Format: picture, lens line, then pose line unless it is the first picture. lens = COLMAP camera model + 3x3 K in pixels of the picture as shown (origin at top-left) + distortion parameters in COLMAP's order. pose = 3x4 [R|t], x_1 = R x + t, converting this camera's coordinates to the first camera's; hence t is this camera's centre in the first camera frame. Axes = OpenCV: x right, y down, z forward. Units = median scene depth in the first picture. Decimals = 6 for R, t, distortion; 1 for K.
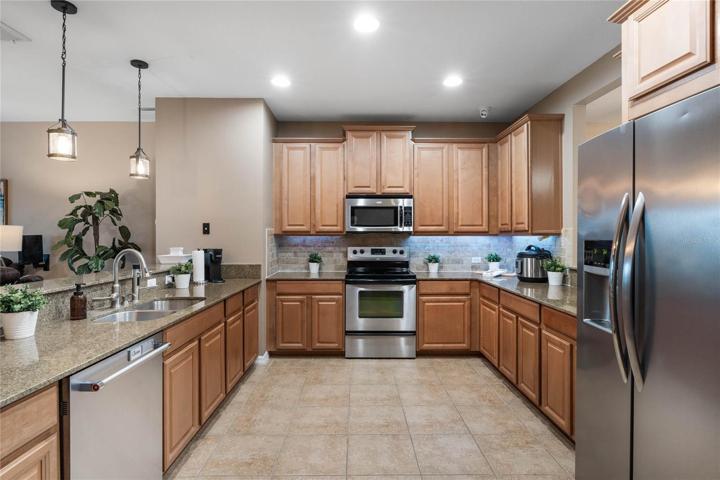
lens RADIAL K [[365.9, 0, 360.5], [0, 365.9, 236.9], [0, 0, 1]] dist [-0.011838, 0.000642]
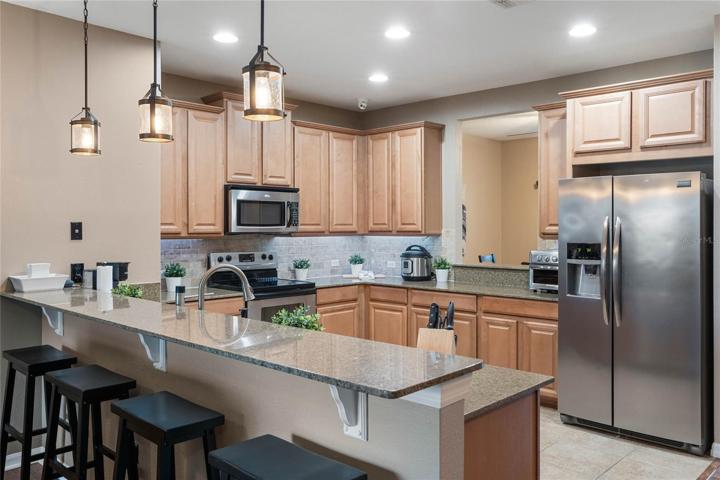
lens RADIAL K [[590.3, 0, 360.0], [0, 590.3, 240.0], [0, 0, 1]] dist [0.001094, 0.002248]
pose [[0.695113, -0.017527, 0.718687, -0.767525], [0.003179, 0.999768, 0.021307, -0.026052], [-0.718894, -0.012526, 0.695007, -0.043407]]
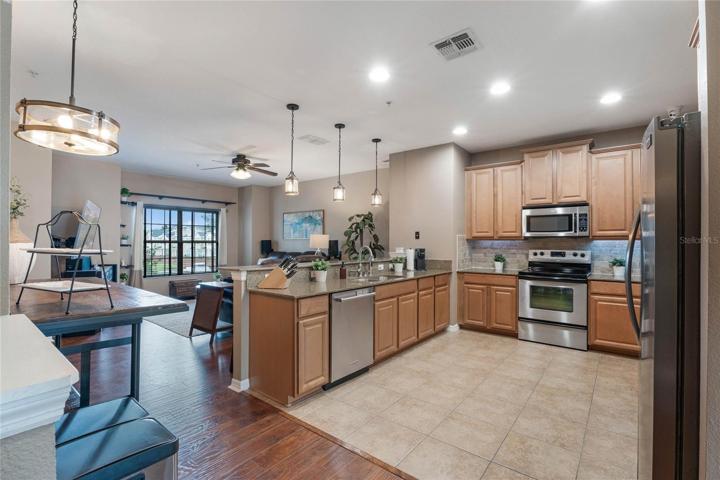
lens RADIAL K [[336.1, 0, 360.6], [0, 336.1, 242.4], [0, 0, 1]] dist [-0.000855, 0.000018]
pose [[0.776821, 0.001876, -0.629719, 0.258124], [-0.005571, 0.999977, -0.003893, 0.012868], [0.629697, 0.006532, 0.776814, -0.217688]]
